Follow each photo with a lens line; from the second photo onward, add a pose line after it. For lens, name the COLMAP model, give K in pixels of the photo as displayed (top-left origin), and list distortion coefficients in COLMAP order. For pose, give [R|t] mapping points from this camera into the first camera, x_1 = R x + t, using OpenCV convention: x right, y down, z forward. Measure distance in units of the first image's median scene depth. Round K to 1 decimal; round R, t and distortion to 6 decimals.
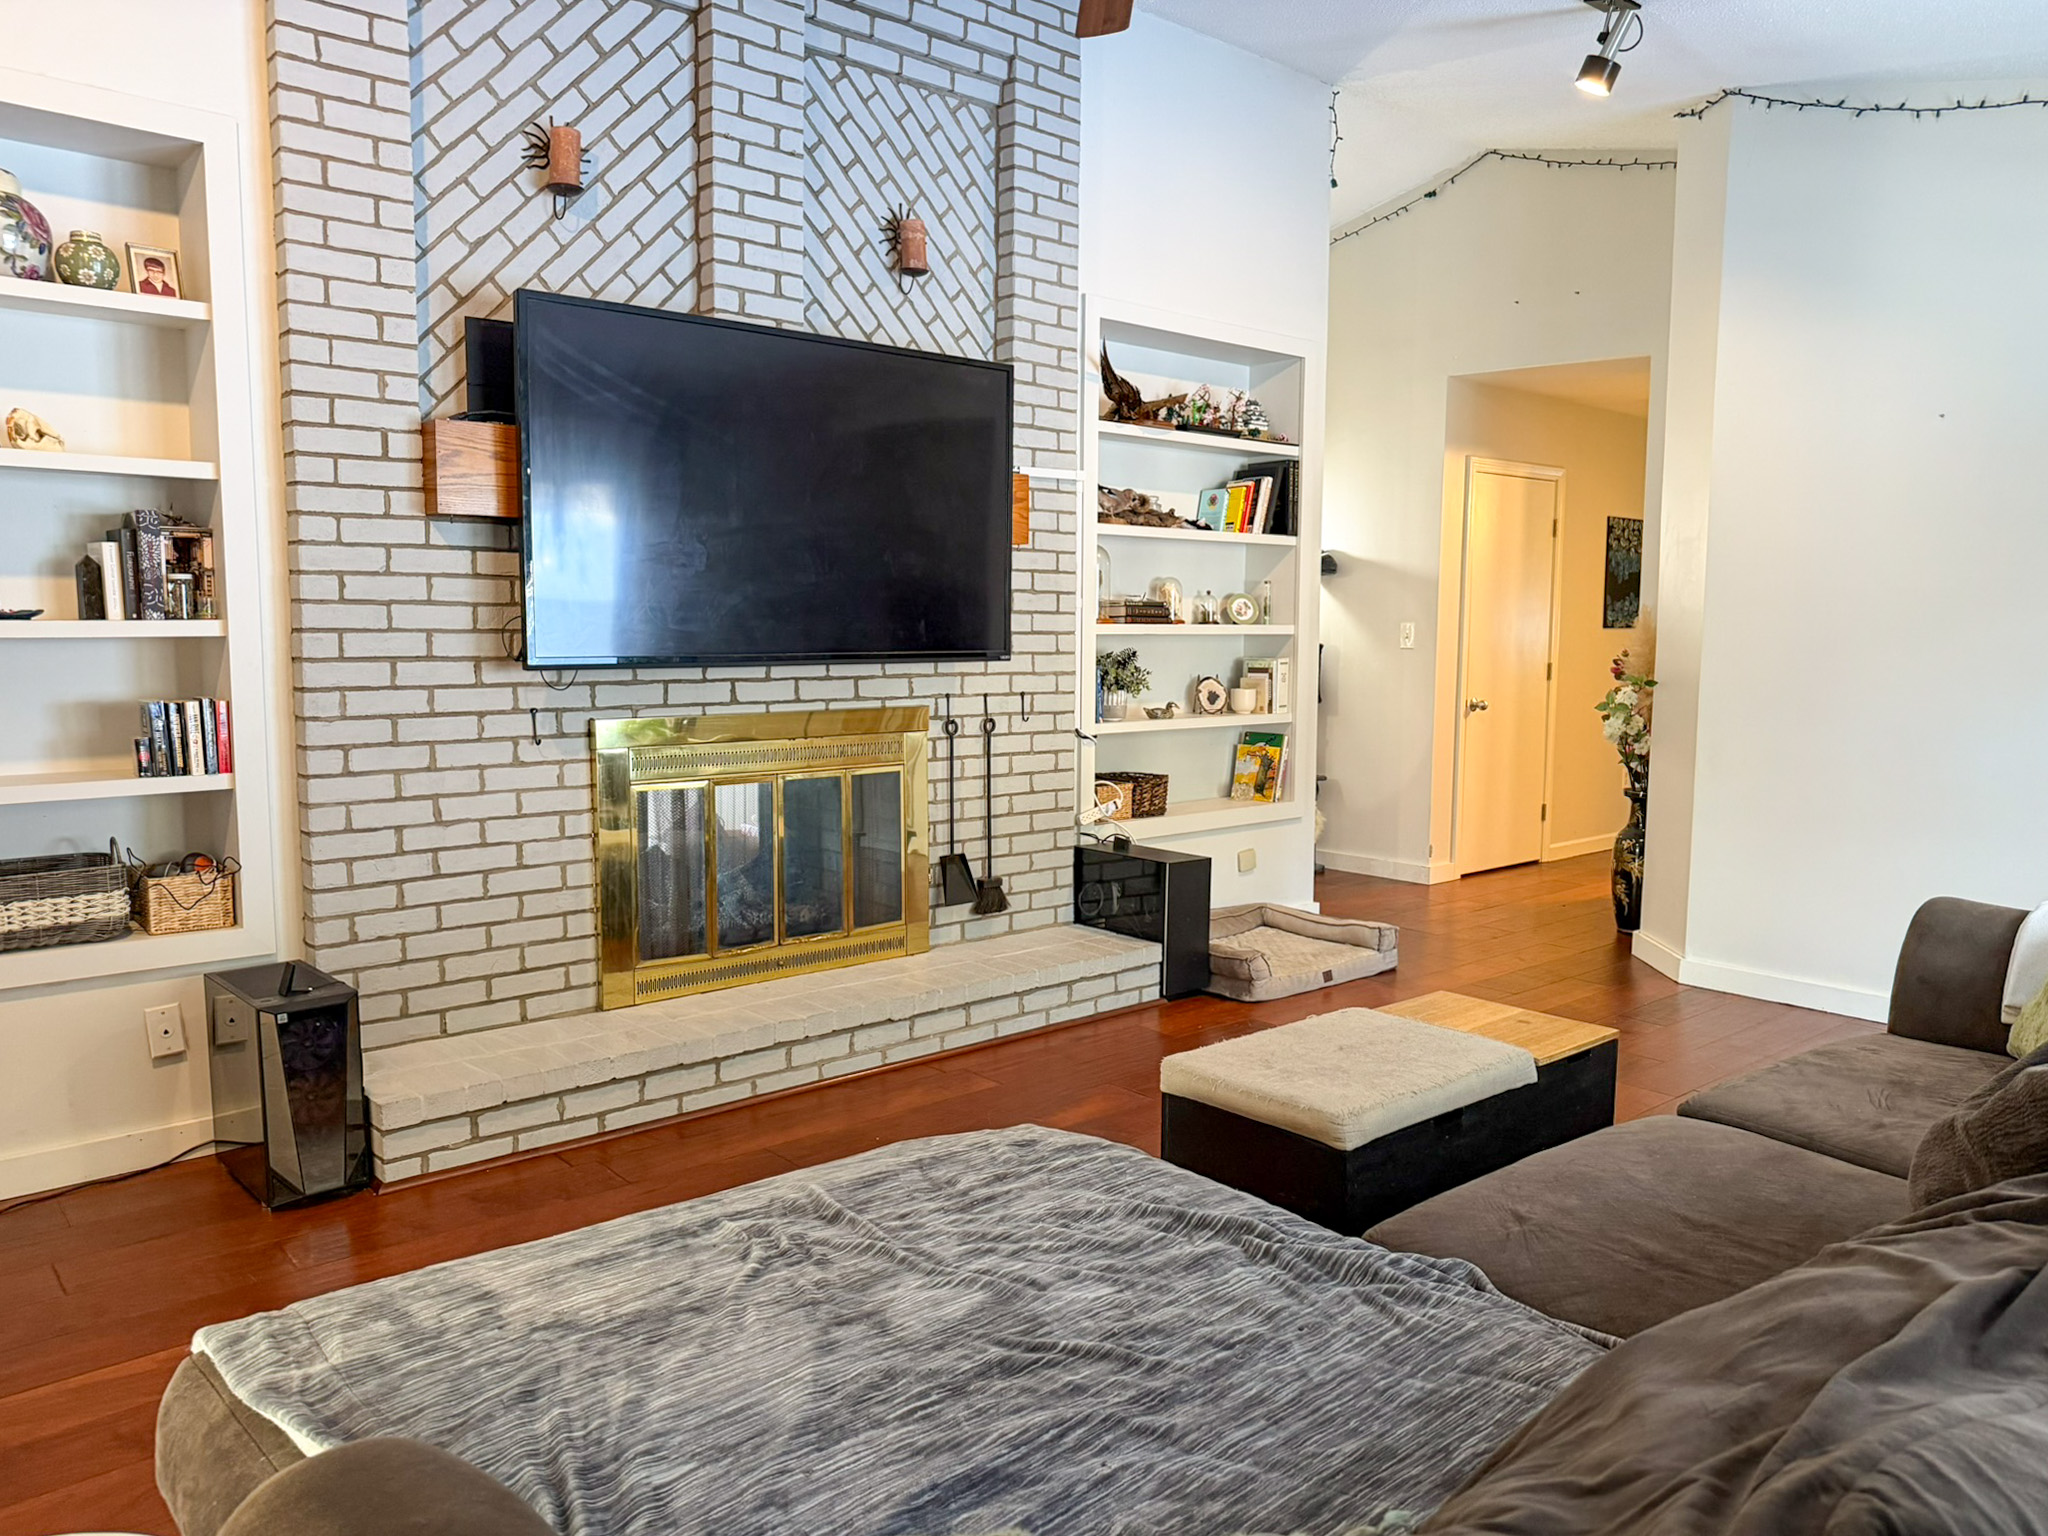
lens RADIAL K [[1454.8, 0, 1024.0], [0, 1454.8, 768.0], [0, 0, 1]] dist [0.030667, -0.055020]
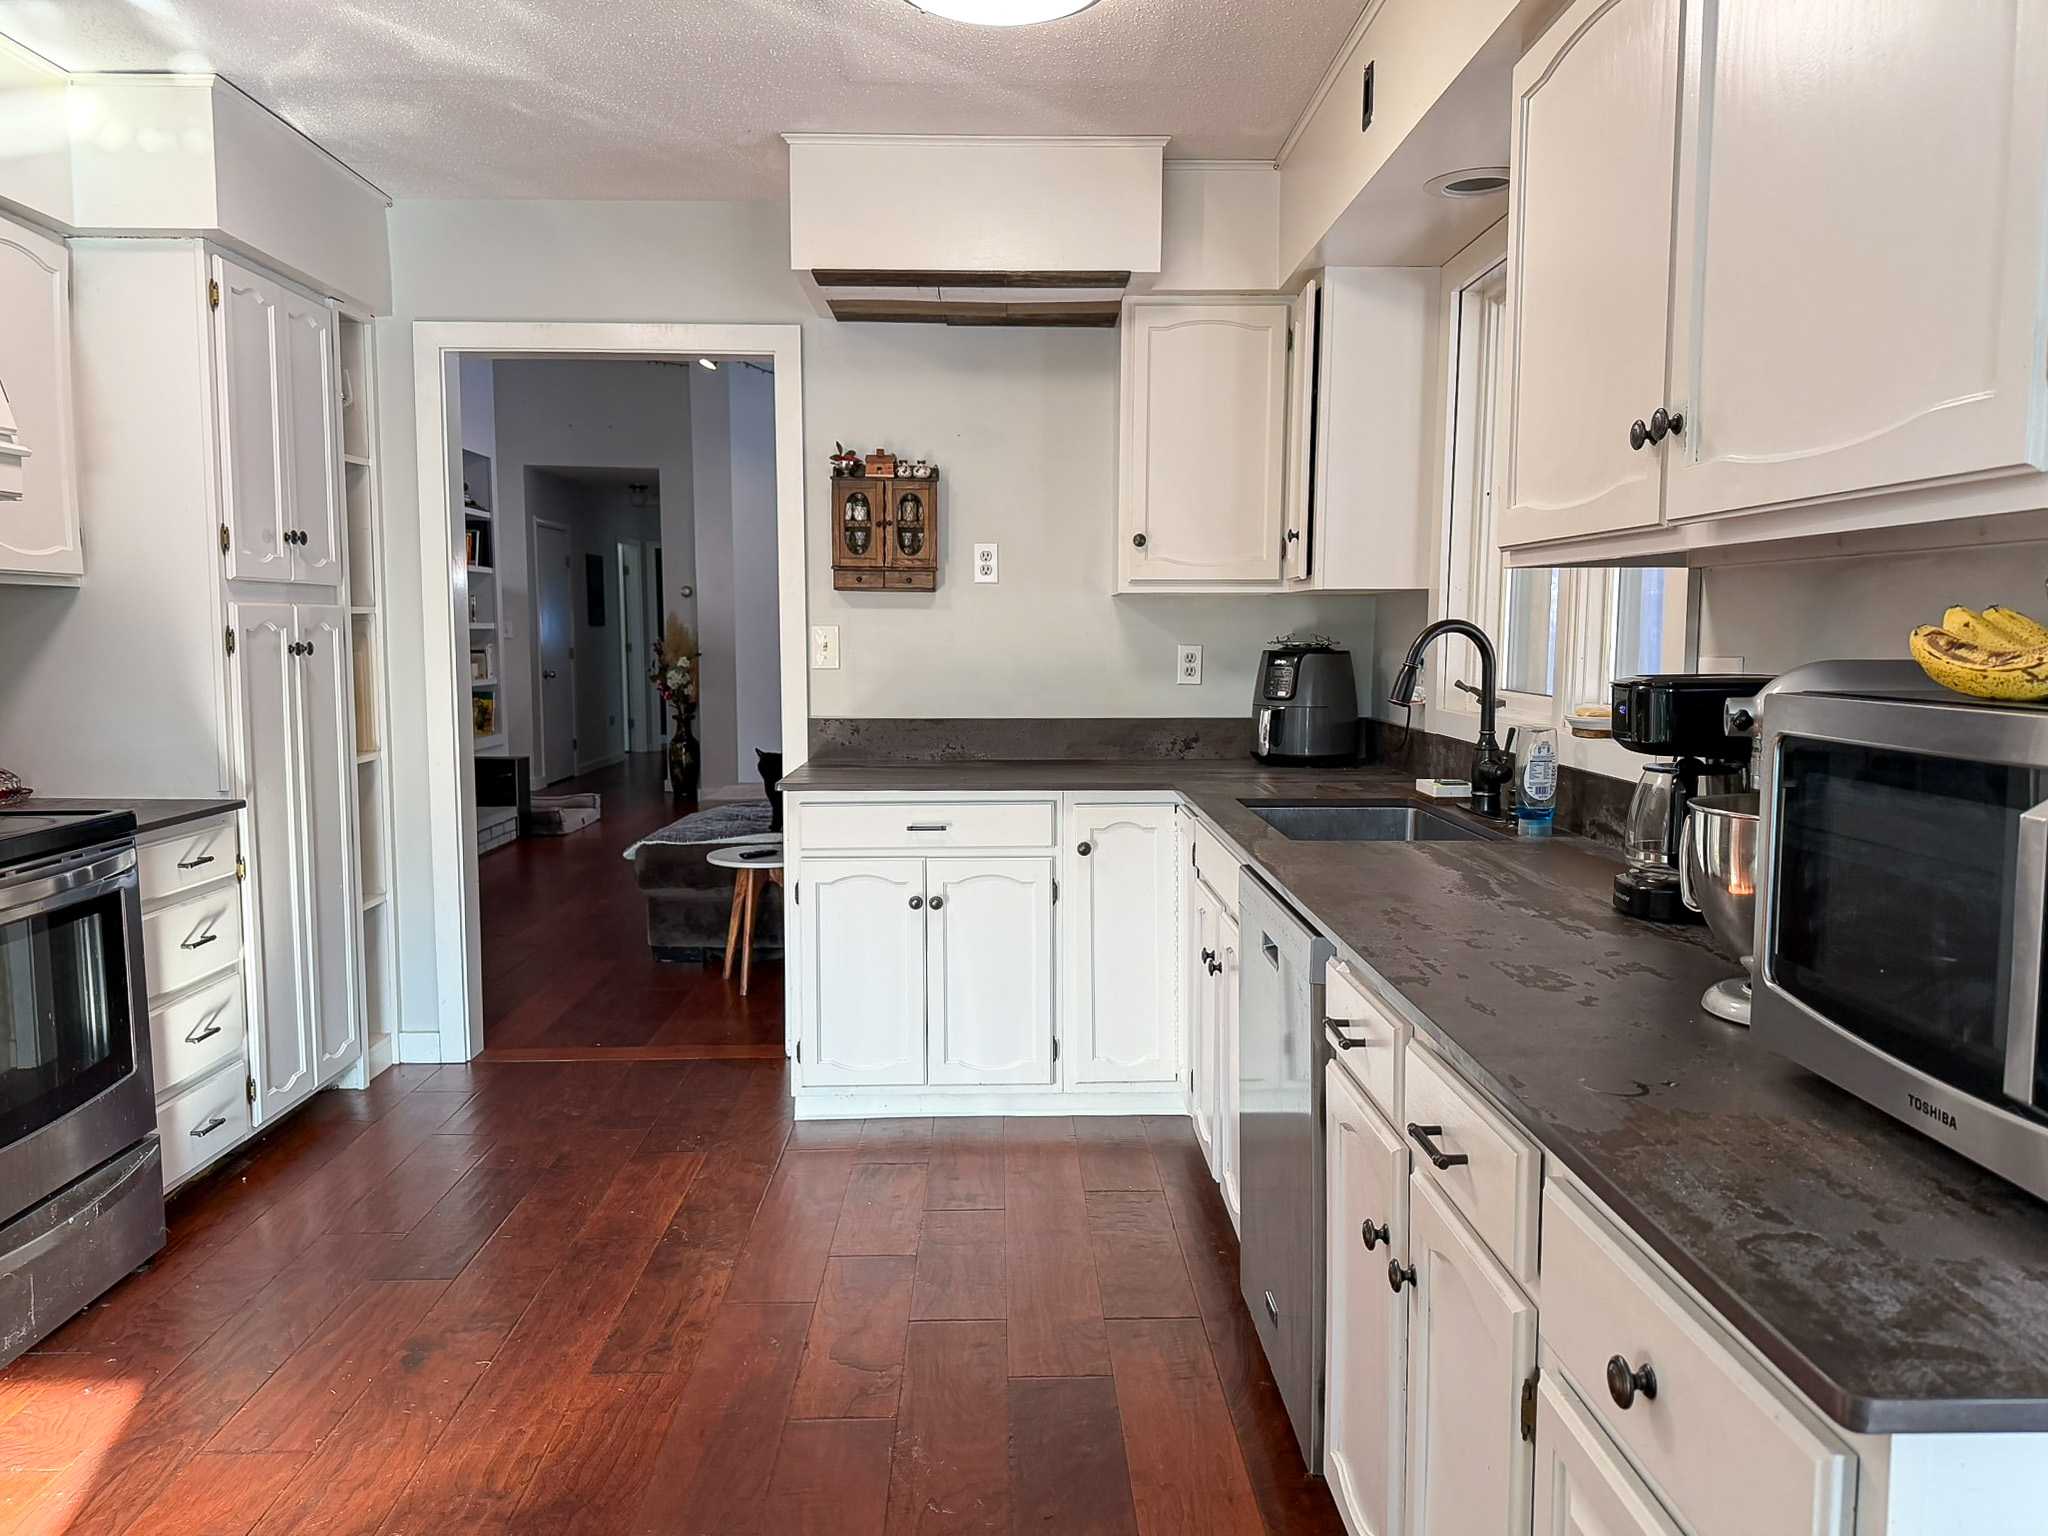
lens RADIAL K [[1498.6, 0, 1024.0], [0, 1498.6, 768.0], [0, 0, 1]] dist [0.114831, -0.132634]
pose [[0.637022, -0.076241, 0.767066, -0.747389], [0.078812, 0.996324, 0.033577, 0.051335], [-0.766806, 0.039065, 0.640689, -0.518841]]
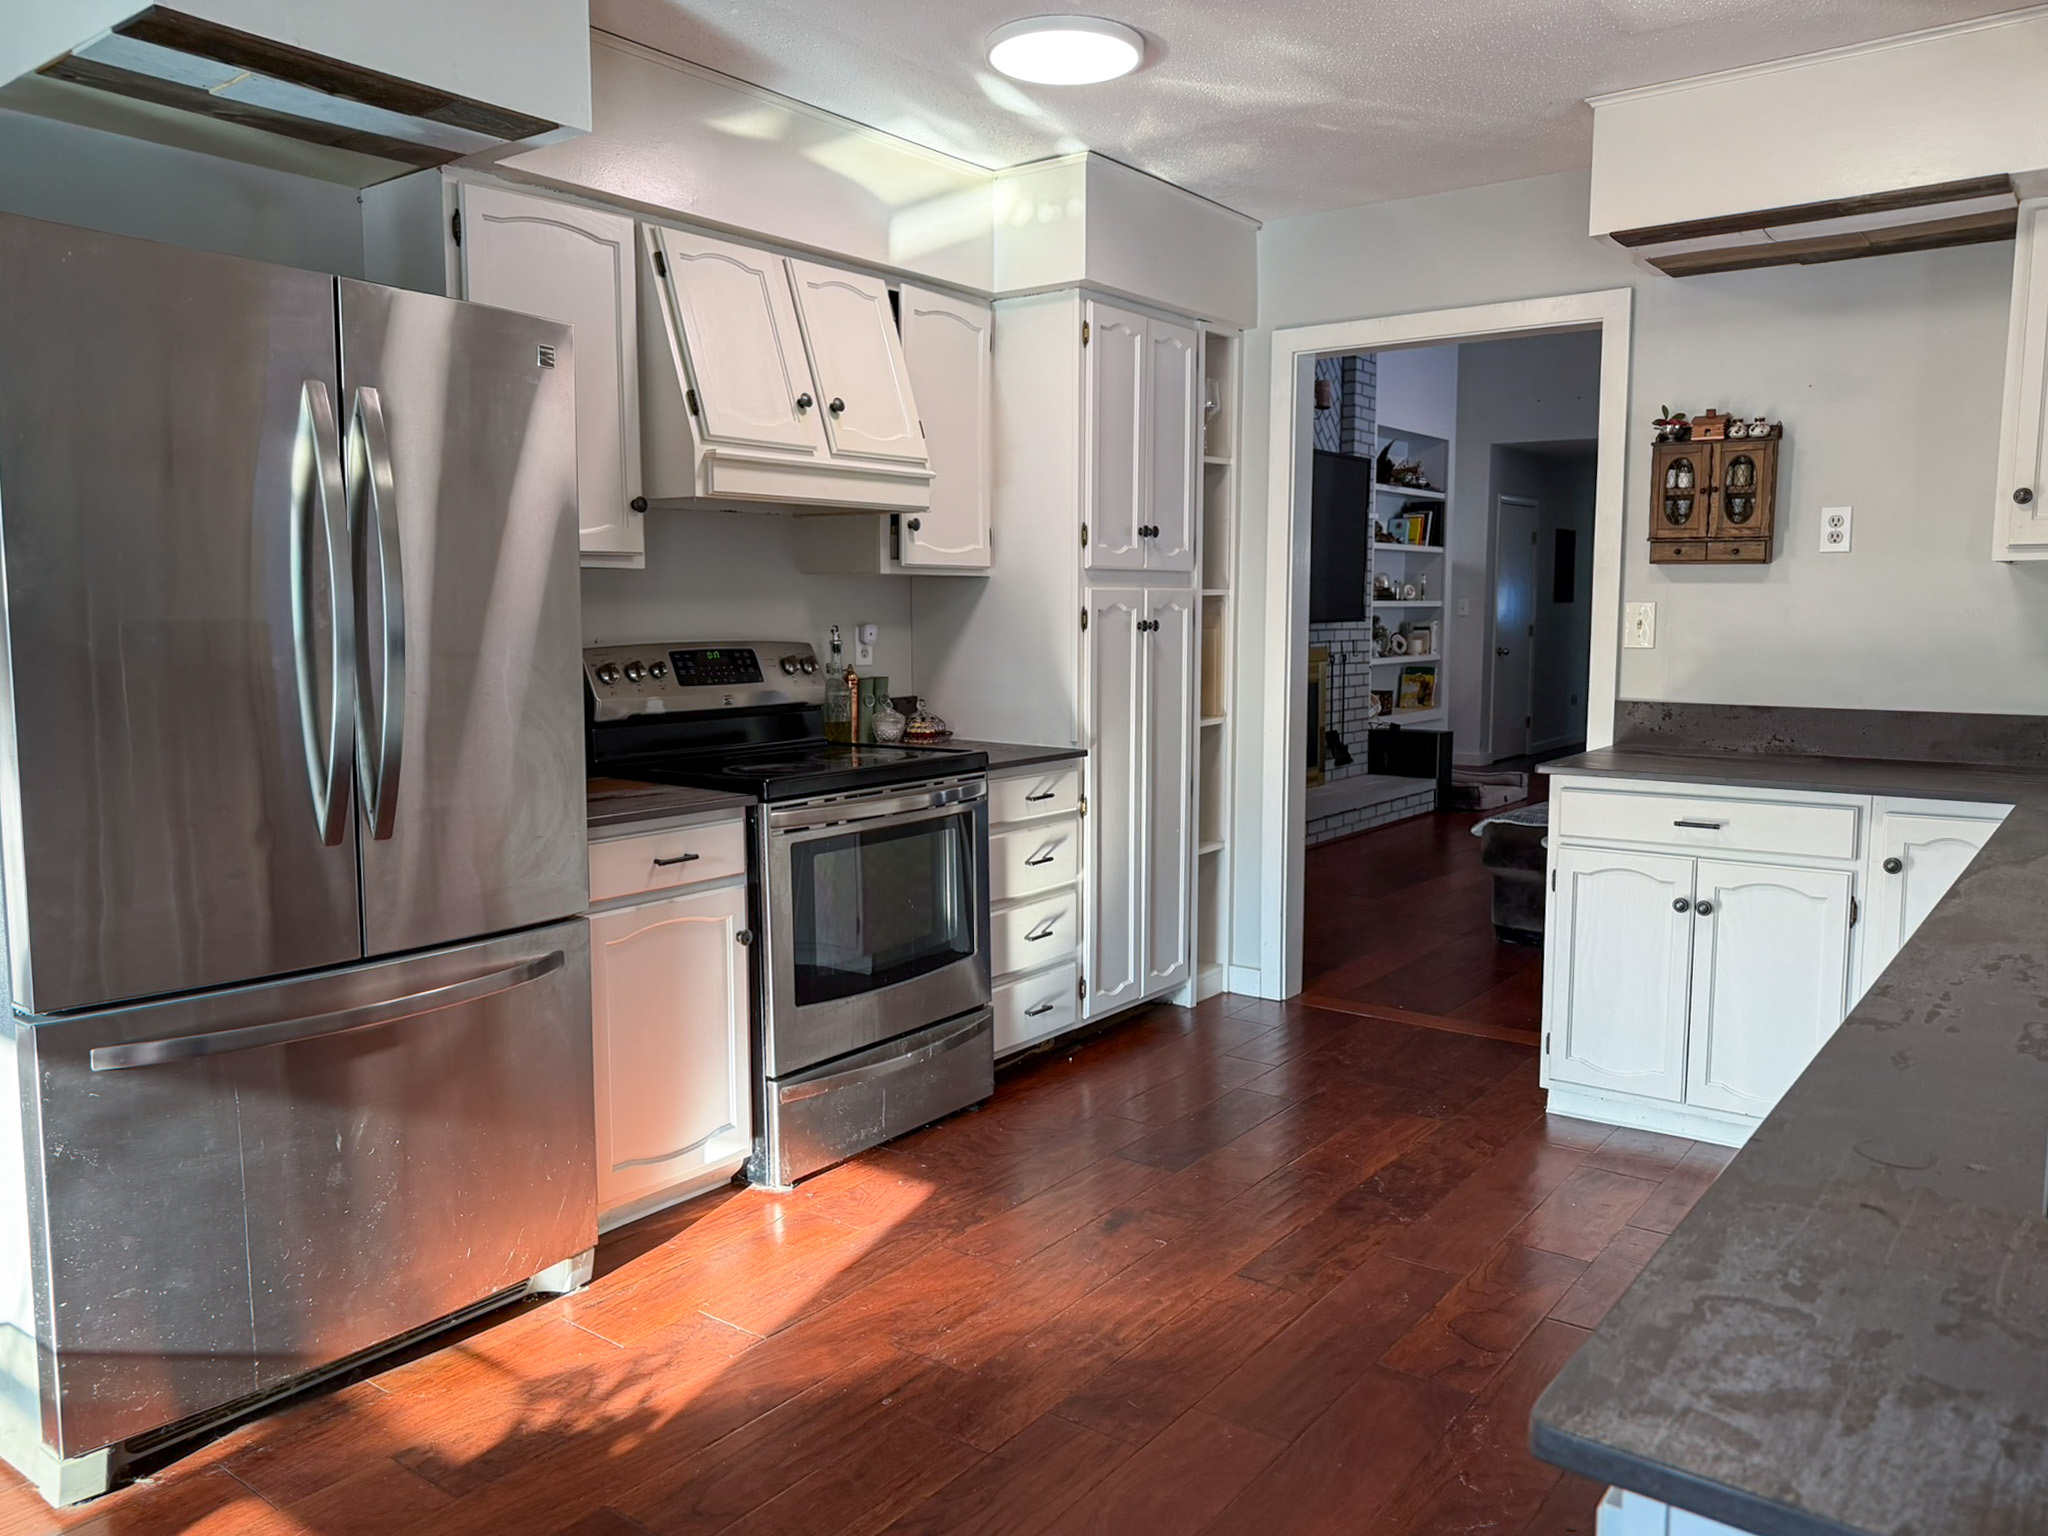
lens RADIAL K [[1525.9, 0, 1025.4], [0, 1525.9, 773.4], [0, 0, 1]] dist [0.061316, -0.062506]
pose [[0.975666, -0.028705, 0.217374, -0.668055], [0.025938, 0.999542, 0.015572, 0.059172], [-0.217721, -0.009555, 0.975964, -0.605798]]
